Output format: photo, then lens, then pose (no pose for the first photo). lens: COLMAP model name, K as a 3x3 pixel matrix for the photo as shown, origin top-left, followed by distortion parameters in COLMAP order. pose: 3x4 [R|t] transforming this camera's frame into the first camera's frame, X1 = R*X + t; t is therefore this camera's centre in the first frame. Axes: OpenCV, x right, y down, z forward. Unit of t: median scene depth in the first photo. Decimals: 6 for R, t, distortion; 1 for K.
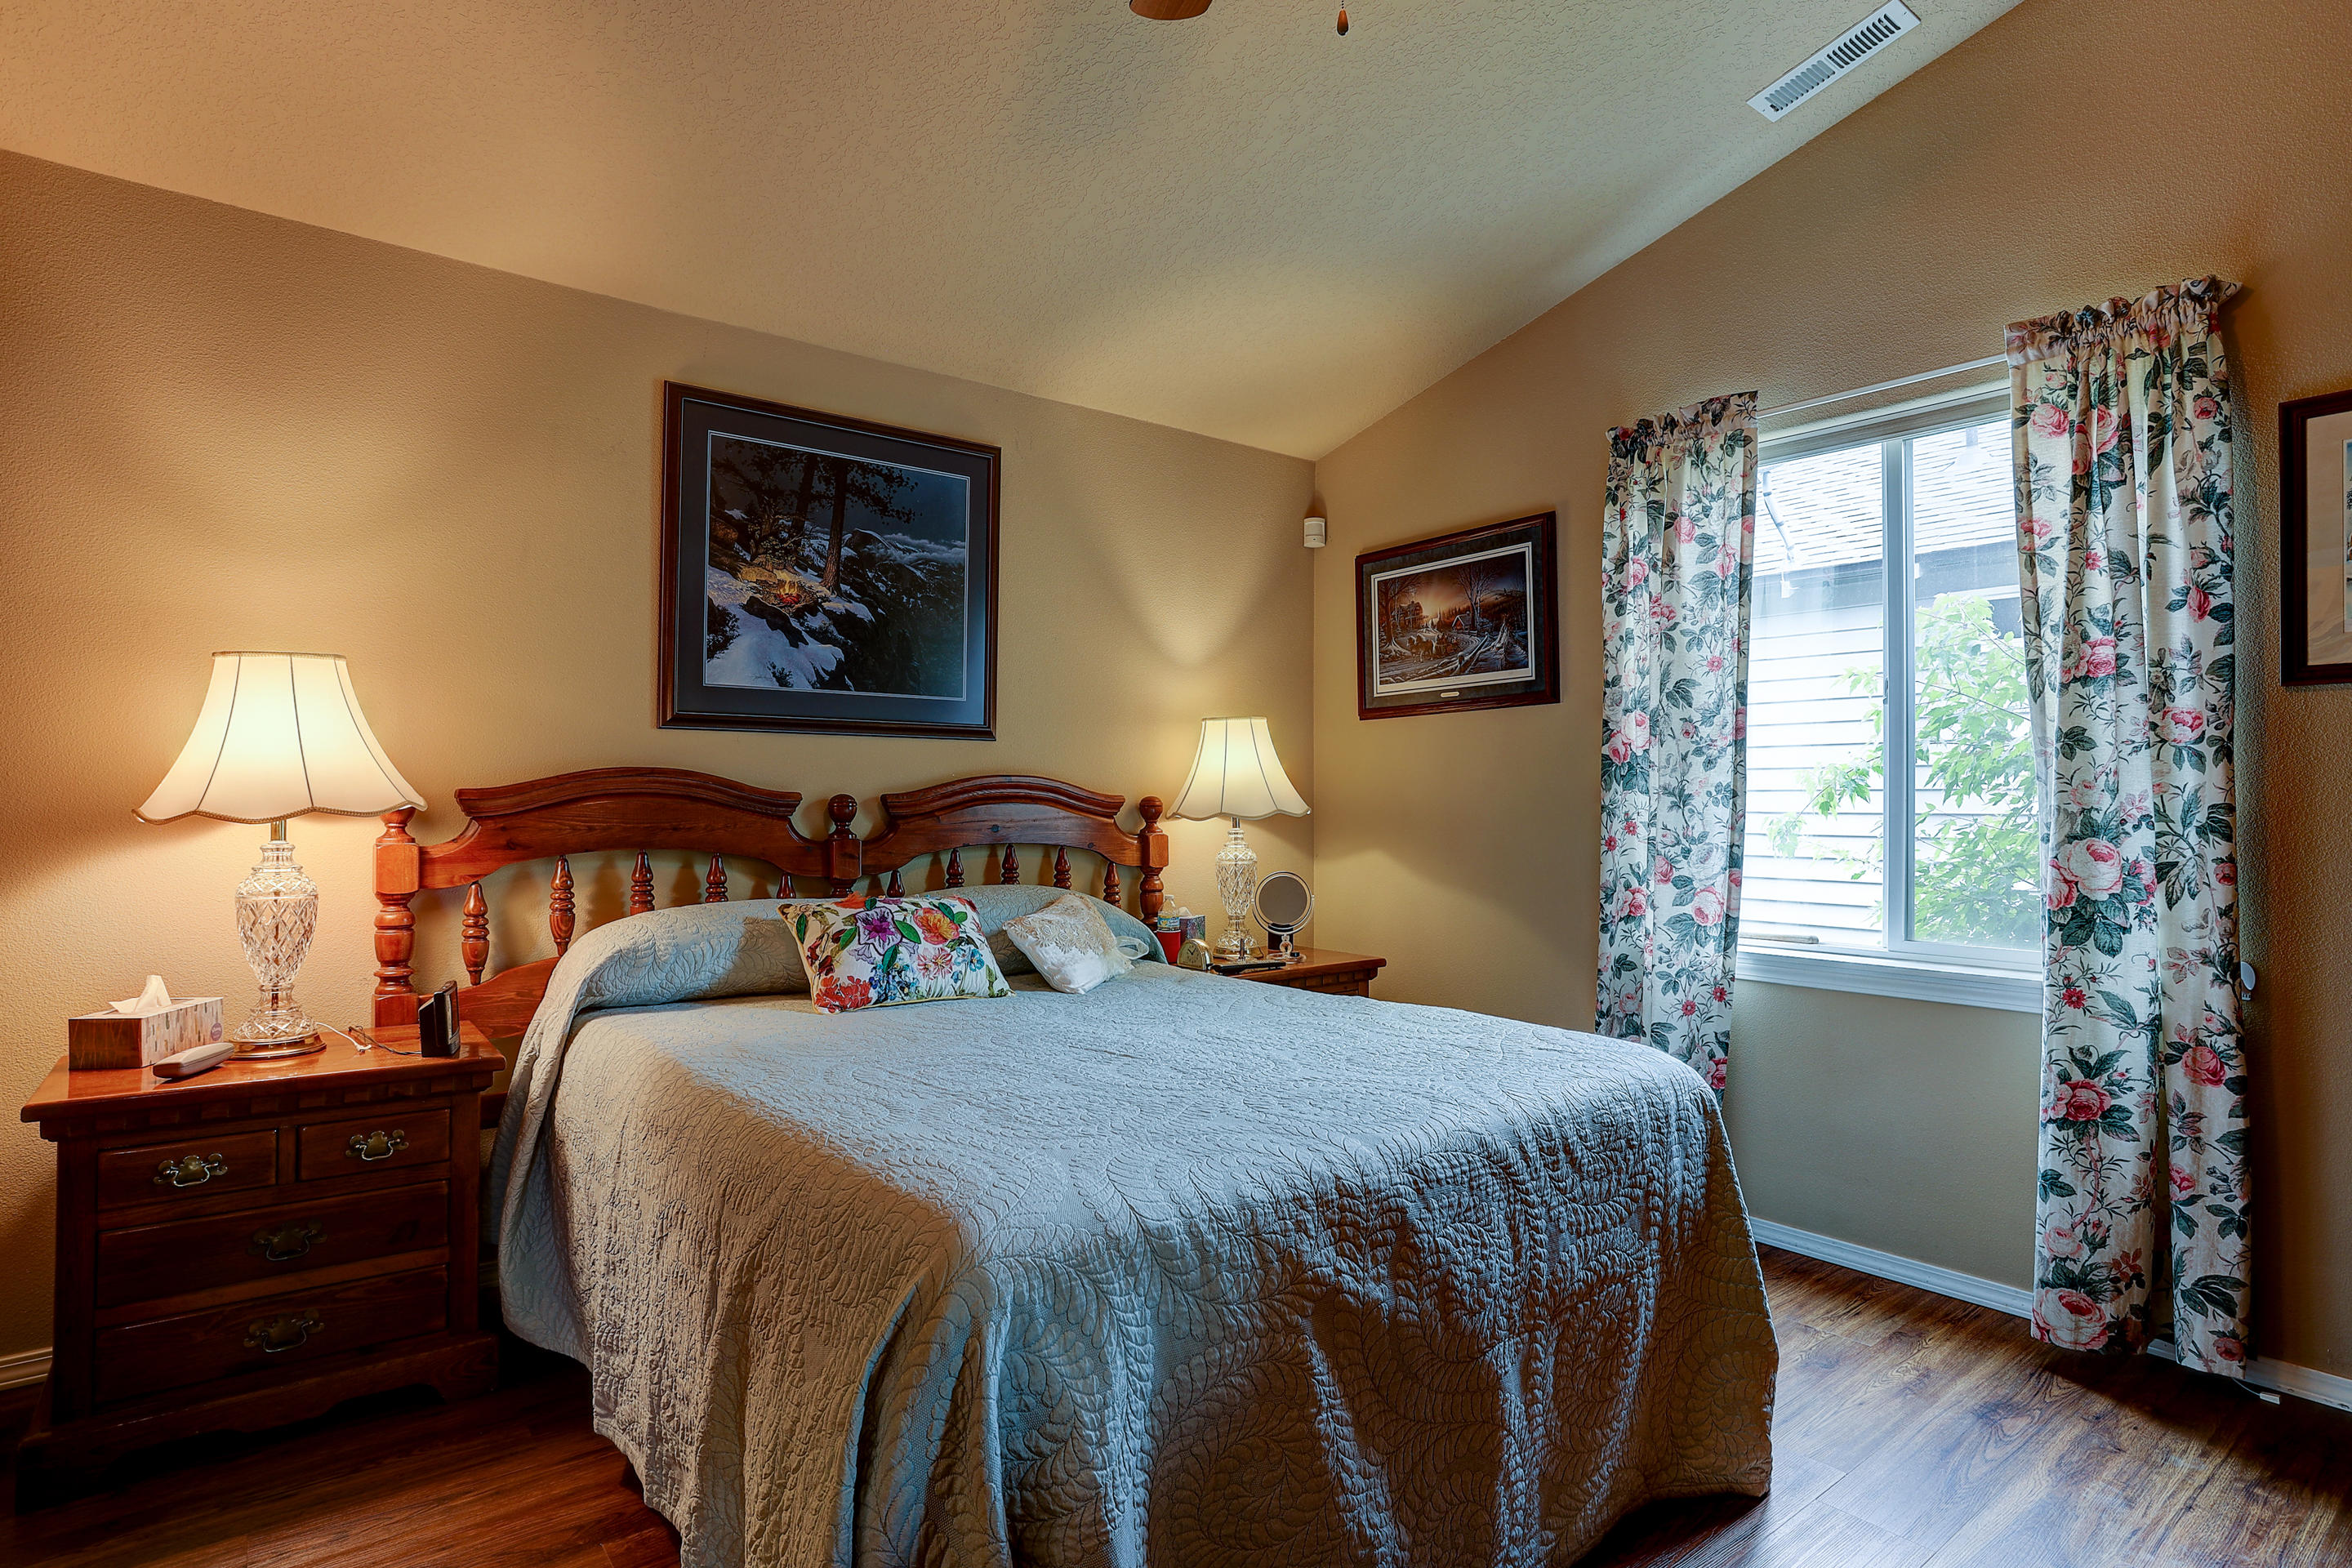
lens RADIAL K [[1292.2, 0, 1176.0], [0, 1292.2, 784.0], [0, 0, 1]] dist [-0.001299, -0.000244]
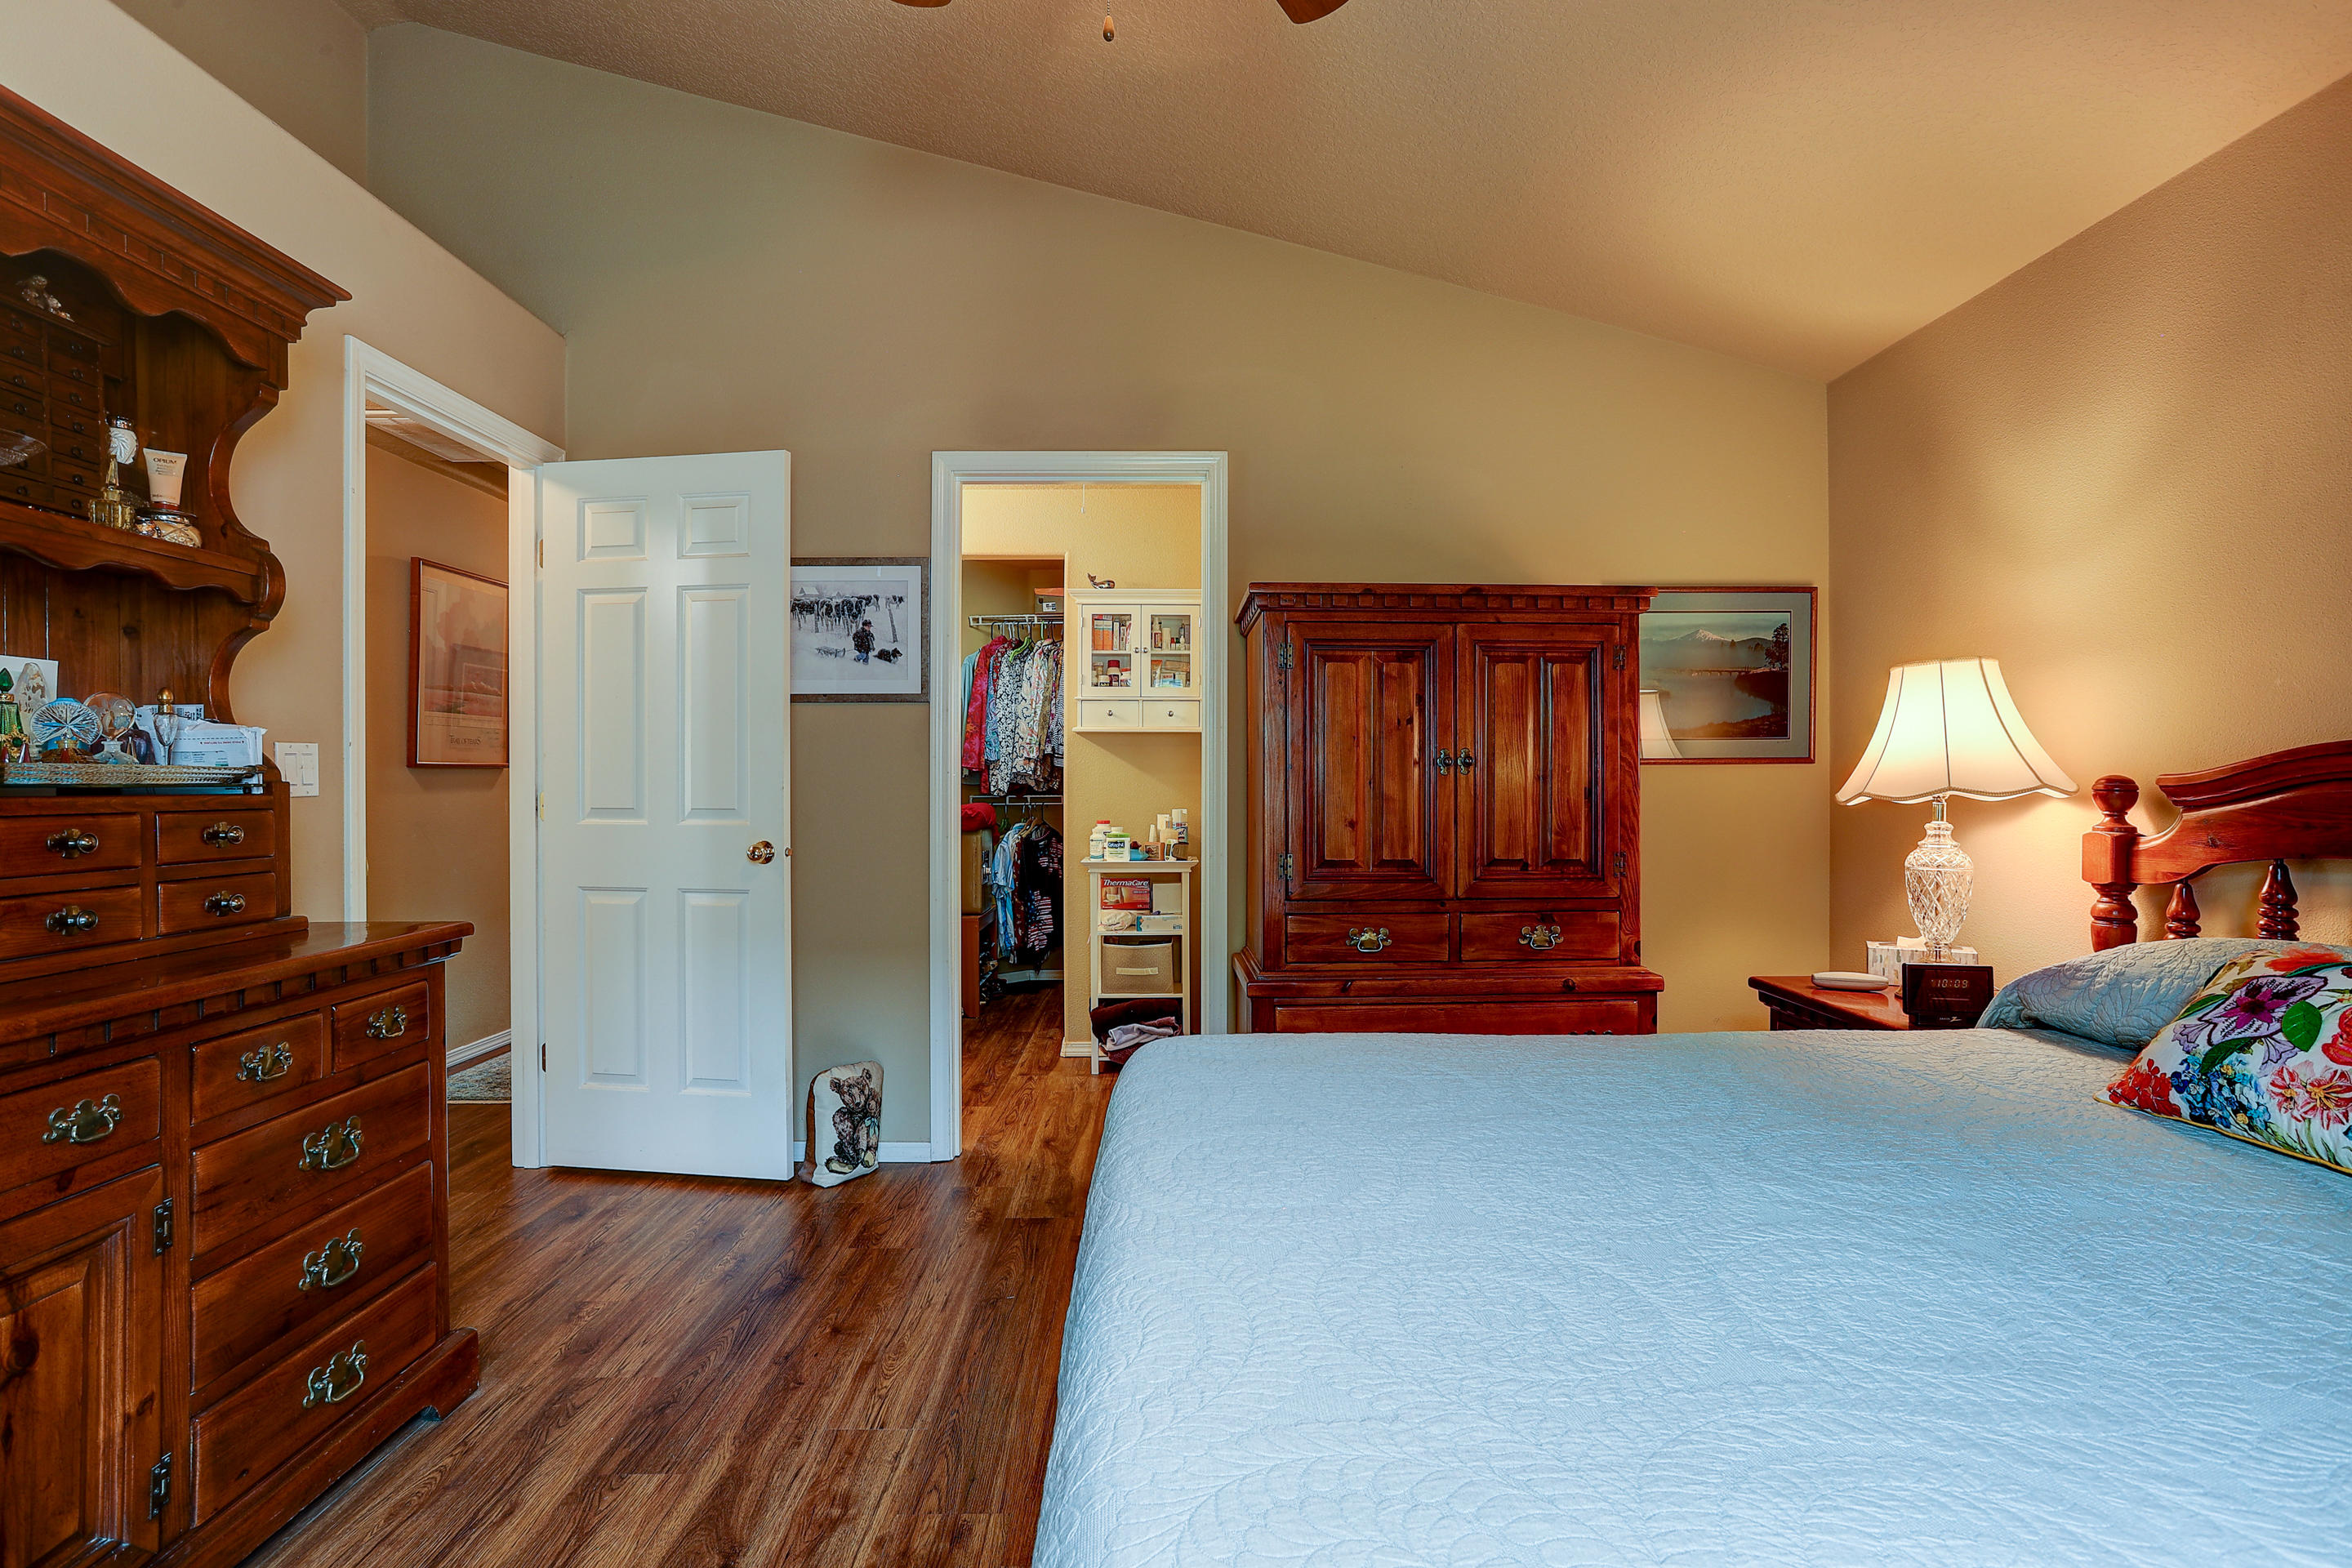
lens RADIAL K [[1140.0, 0, 1189.2], [0, 1140.0, 777.8], [0, 0, 1]] dist [-0.065456, 0.041644]
pose [[-0.588486, -0.010106, -0.808444, 0.462862], [-0.001677, 0.999935, -0.011279, 0.016955], [0.808506, -0.005282, -0.588465, 0.928482]]
